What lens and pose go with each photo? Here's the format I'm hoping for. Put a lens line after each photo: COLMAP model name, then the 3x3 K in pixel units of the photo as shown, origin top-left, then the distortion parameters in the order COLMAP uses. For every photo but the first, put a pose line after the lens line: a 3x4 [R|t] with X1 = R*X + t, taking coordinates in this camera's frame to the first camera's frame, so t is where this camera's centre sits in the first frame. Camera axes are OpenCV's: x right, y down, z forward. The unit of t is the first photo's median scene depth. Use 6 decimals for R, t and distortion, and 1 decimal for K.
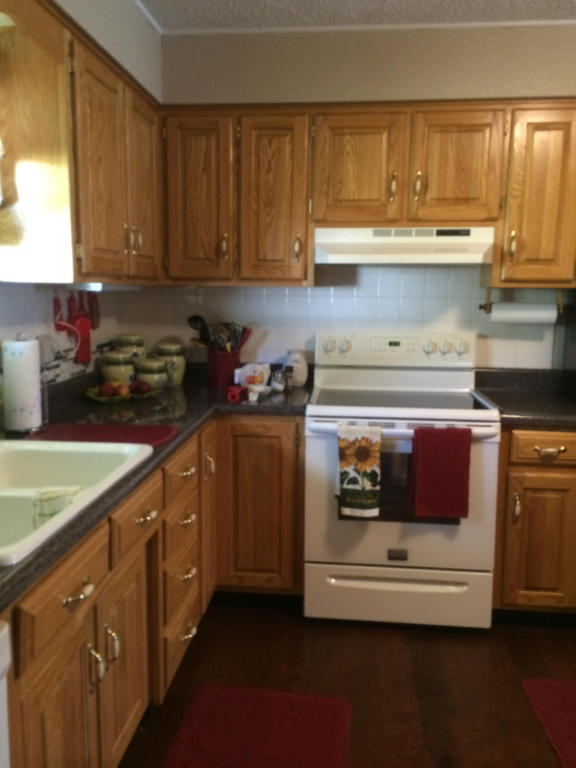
lens RADIAL K [[661.7, 0, 288.0], [0, 661.7, 384.0], [0, 0, 1]] dist [0.074030, -0.100604]
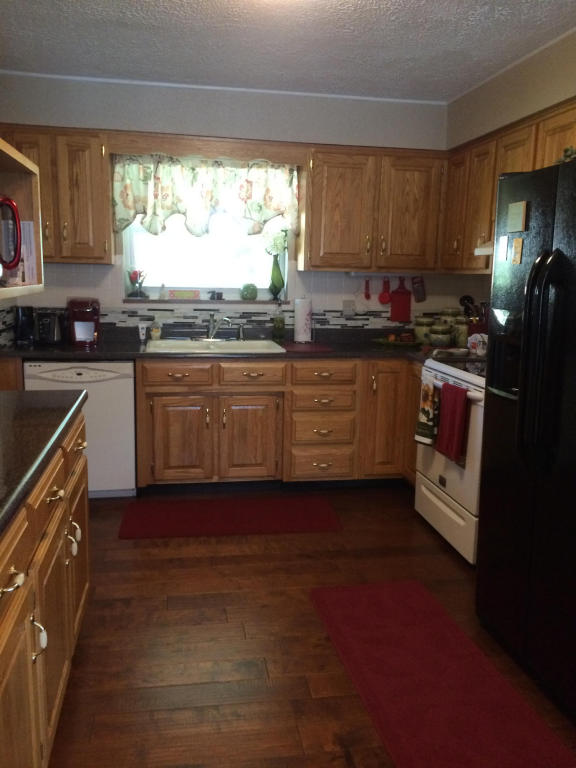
lens RADIAL K [[661.7, 0, 288.0], [0, 661.7, 384.0], [0, 0, 1]] dist [0.074030, -0.100604]
pose [[0.277800, 0.162818, -0.946740, 1.292335], [-0.158908, 0.979743, 0.121866, -0.039714], [0.947404, 0.116591, 0.298046, 0.305520]]
